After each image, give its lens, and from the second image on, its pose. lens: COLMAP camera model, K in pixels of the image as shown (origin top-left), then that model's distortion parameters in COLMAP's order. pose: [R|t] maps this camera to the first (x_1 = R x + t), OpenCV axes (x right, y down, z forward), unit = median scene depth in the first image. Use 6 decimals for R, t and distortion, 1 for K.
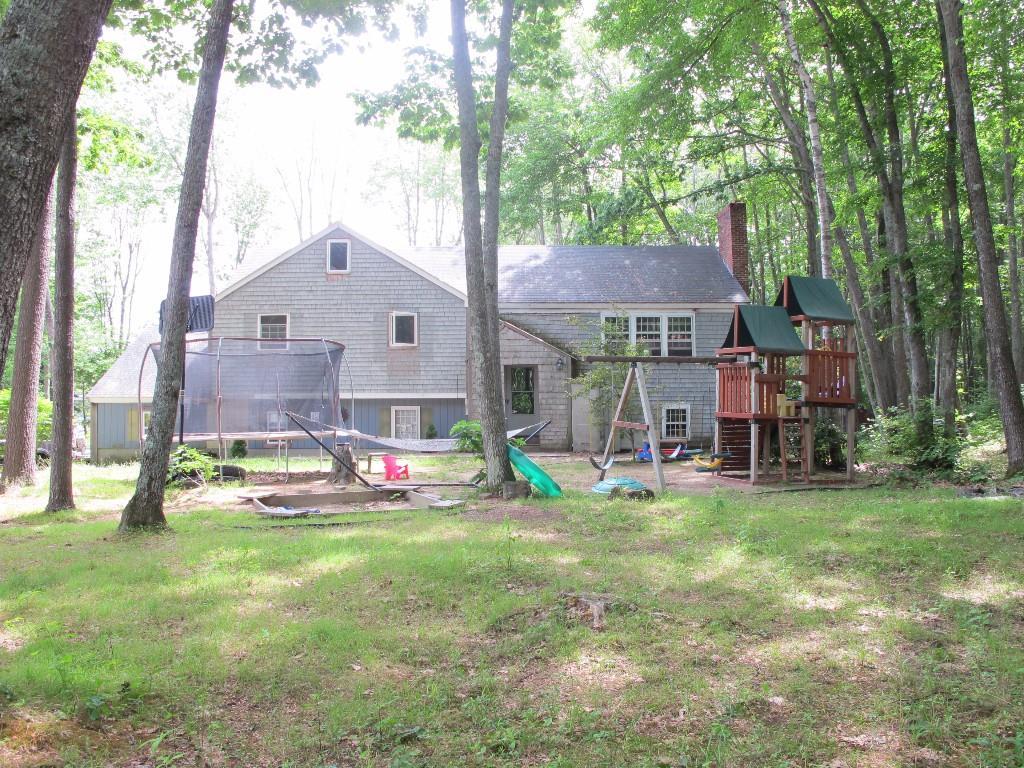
lens RADIAL K [[858.1, 0, 513.9], [0, 858.1, 383.5], [0, 0, 1]] dist [-0.149060, 0.106739]
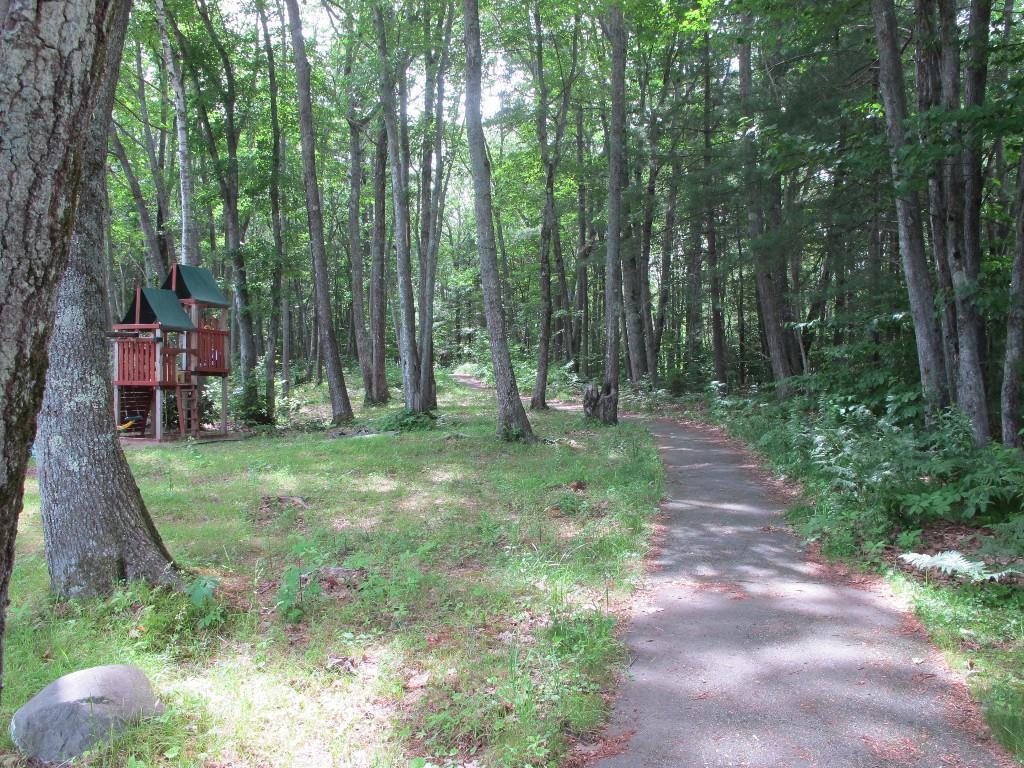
lens RADIAL K [[858.1, 0, 513.9], [0, 858.1, 383.5], [0, 0, 1]] dist [-0.149060, 0.106739]
pose [[0.623283, -0.015068, 0.781851, -0.197518], [-0.012793, 0.999484, 0.029460, -0.001280], [-0.781891, -0.028364, 0.622769, -0.065954]]
